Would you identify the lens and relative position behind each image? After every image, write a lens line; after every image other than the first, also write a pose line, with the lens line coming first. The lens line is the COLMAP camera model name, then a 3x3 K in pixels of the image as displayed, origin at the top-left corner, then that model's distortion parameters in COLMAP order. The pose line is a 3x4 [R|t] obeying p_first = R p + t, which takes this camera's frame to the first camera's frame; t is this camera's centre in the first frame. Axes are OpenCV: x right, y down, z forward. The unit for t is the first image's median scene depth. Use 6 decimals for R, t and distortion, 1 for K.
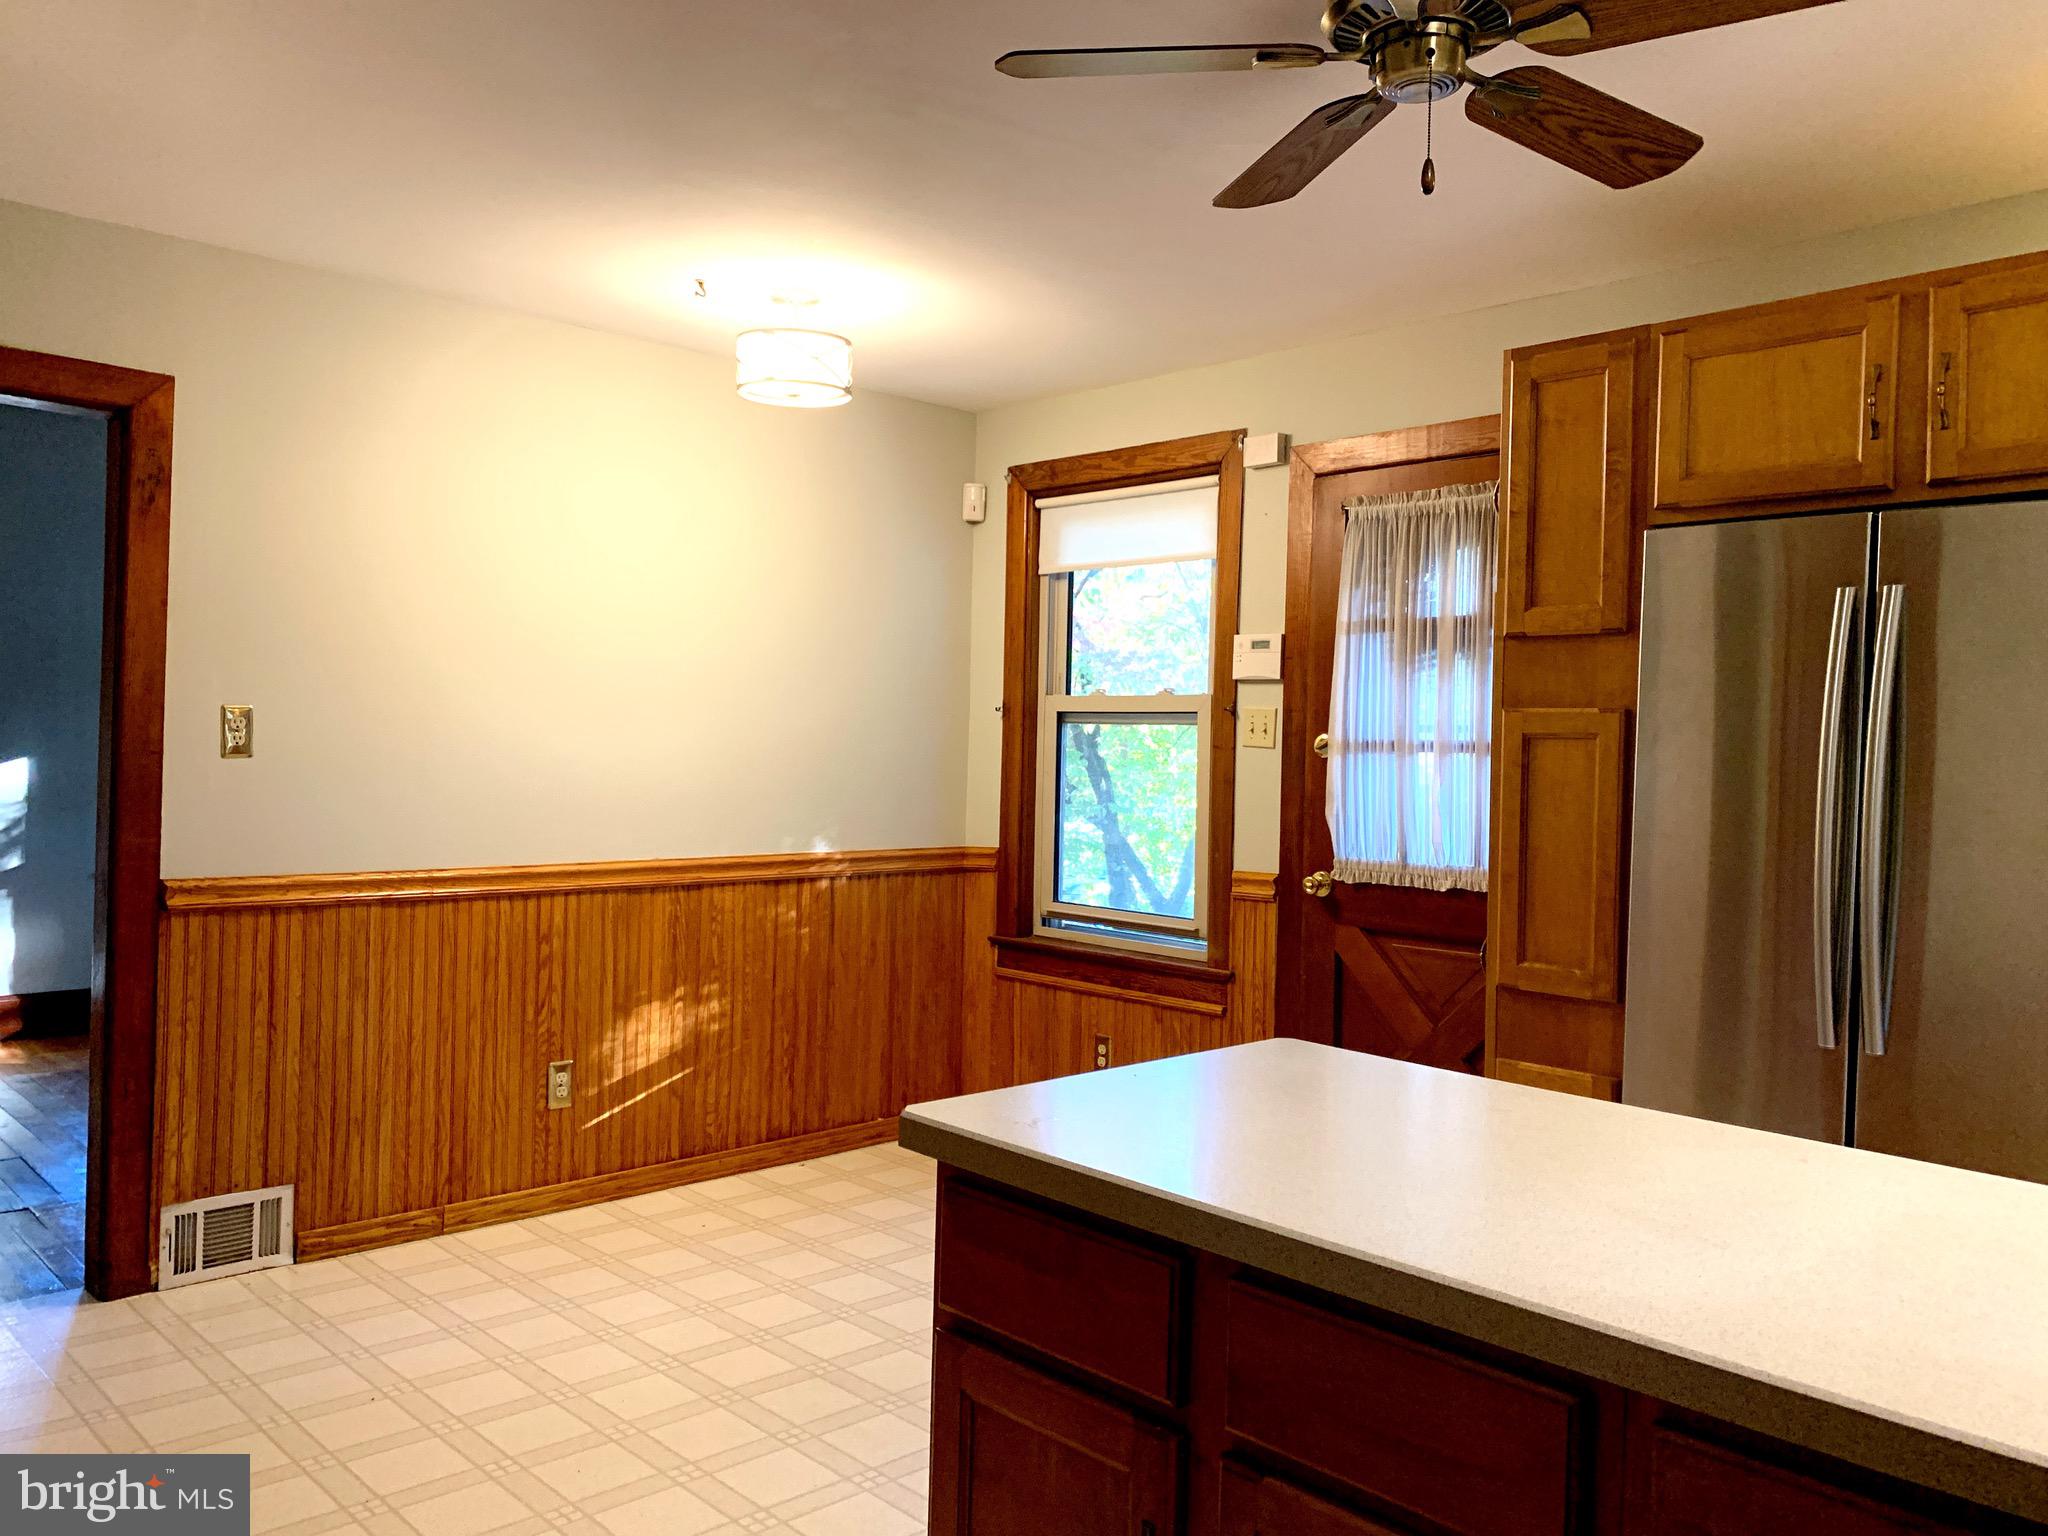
lens RADIAL K [[1549.7, 0, 1035.2], [0, 1549.7, 769.0], [0, 0, 1]] dist [0.043857, -0.031544]
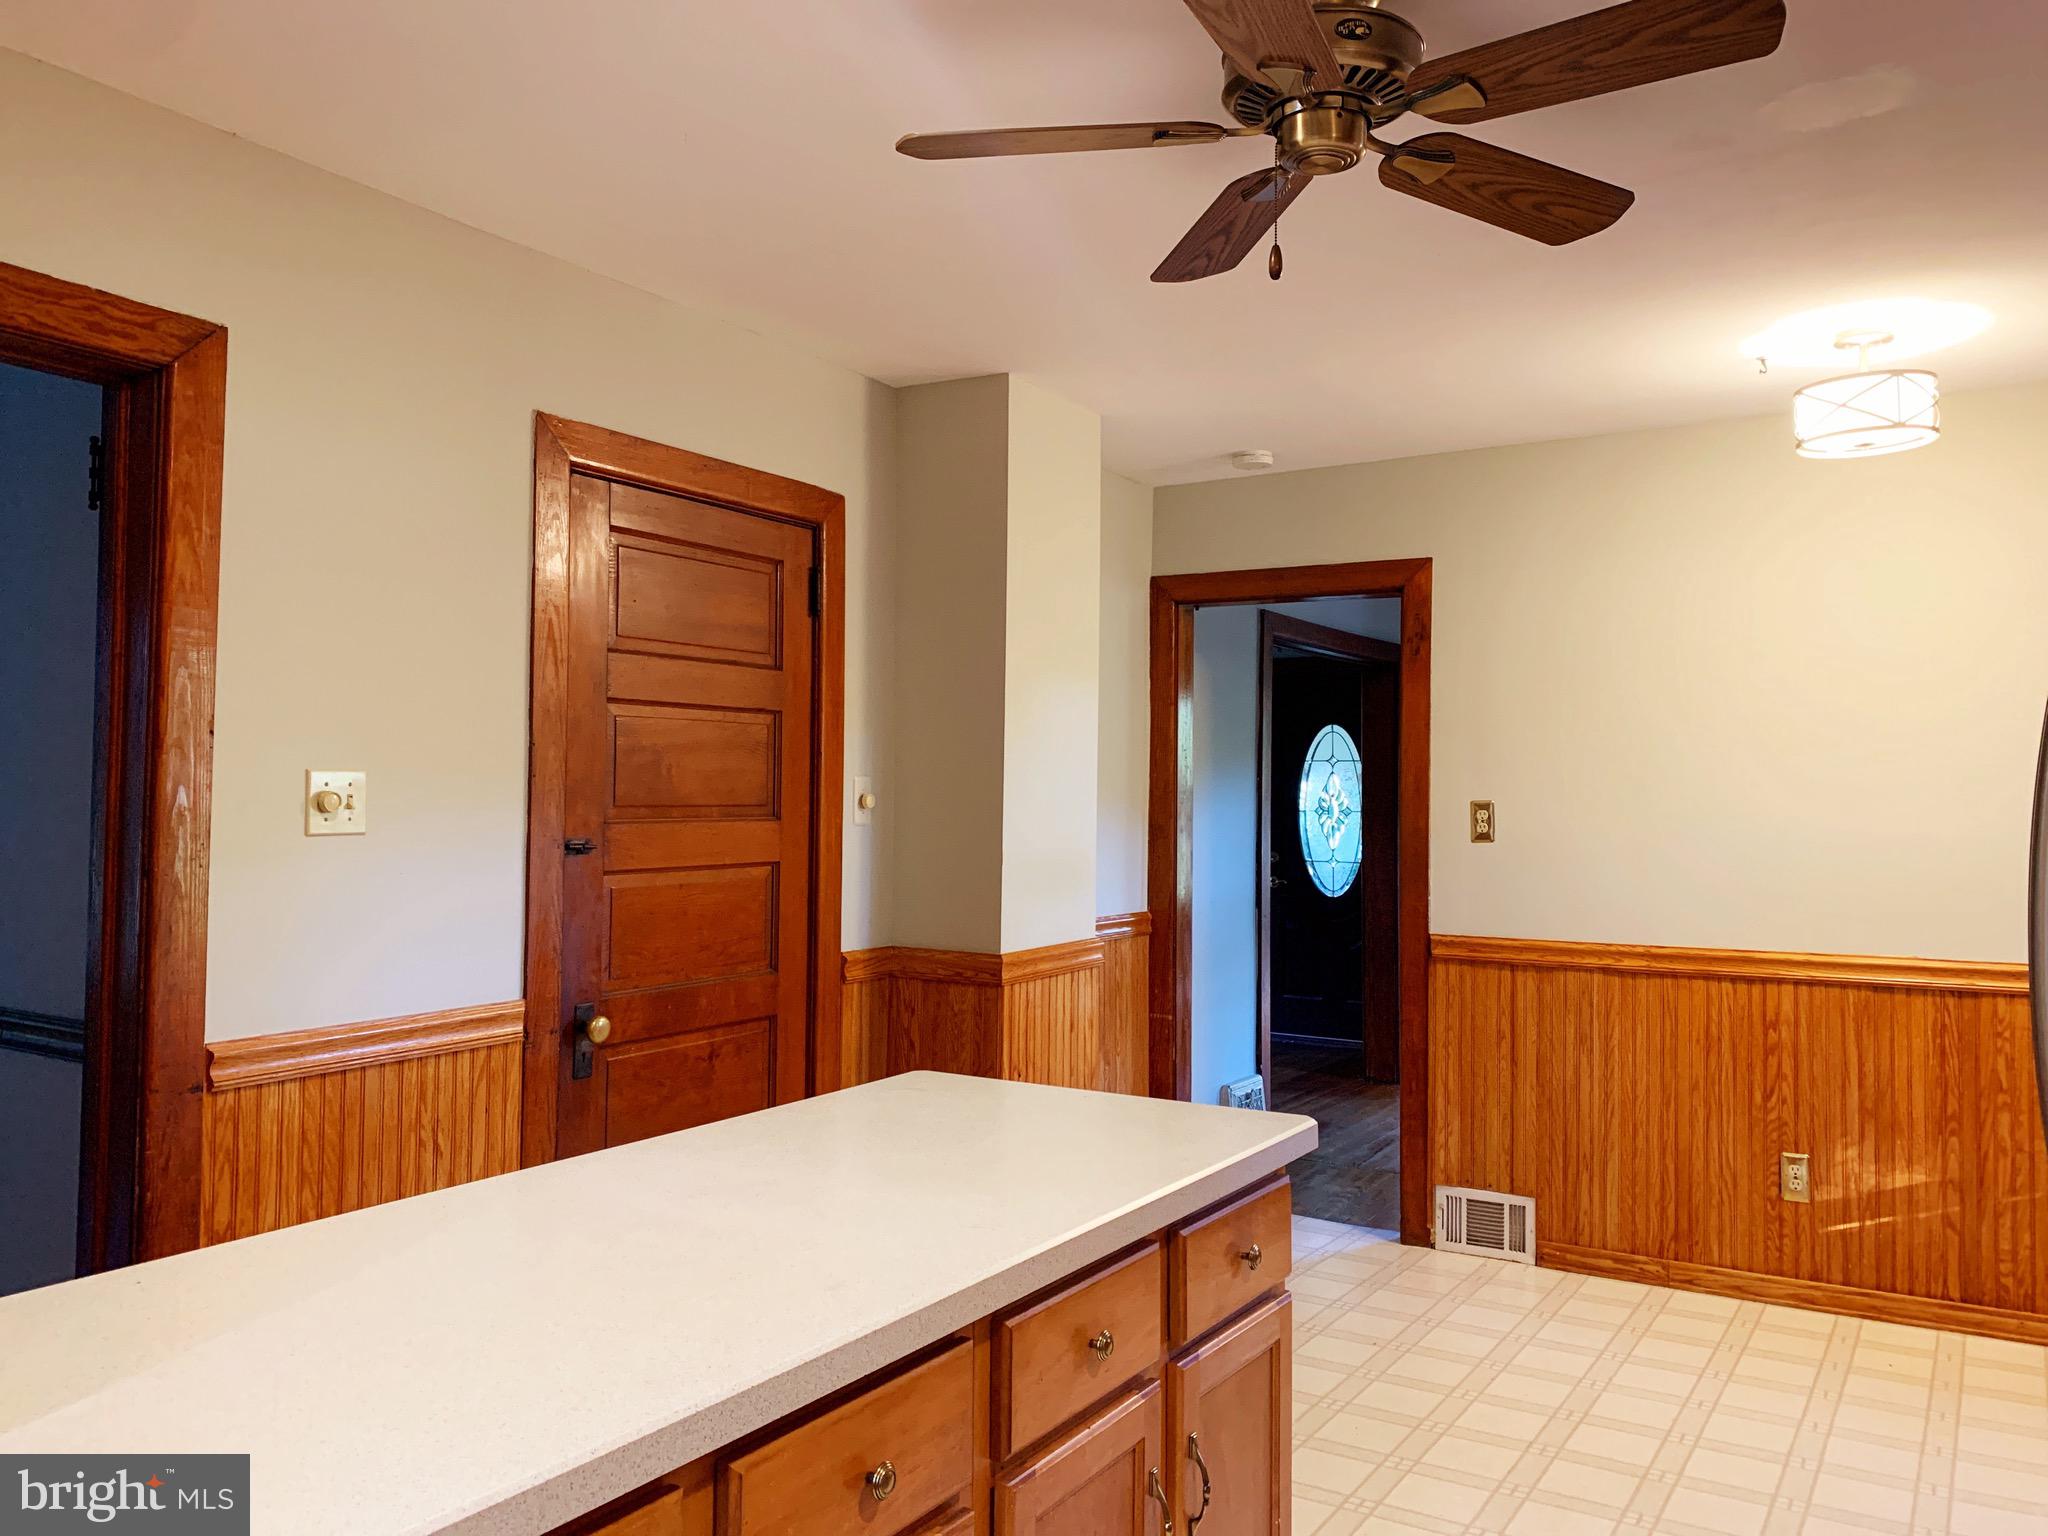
lens RADIAL K [[1549.7, 0, 1039.0], [0, 1549.7, 759.2], [0, 0, 1]] dist [0.043857, -0.031544]
pose [[0.304761, -0.043711, -0.951425, 0.538106], [-0.015357, 0.998591, -0.050797, -0.004648], [0.952305, 0.030092, 0.303661, 0.249625]]
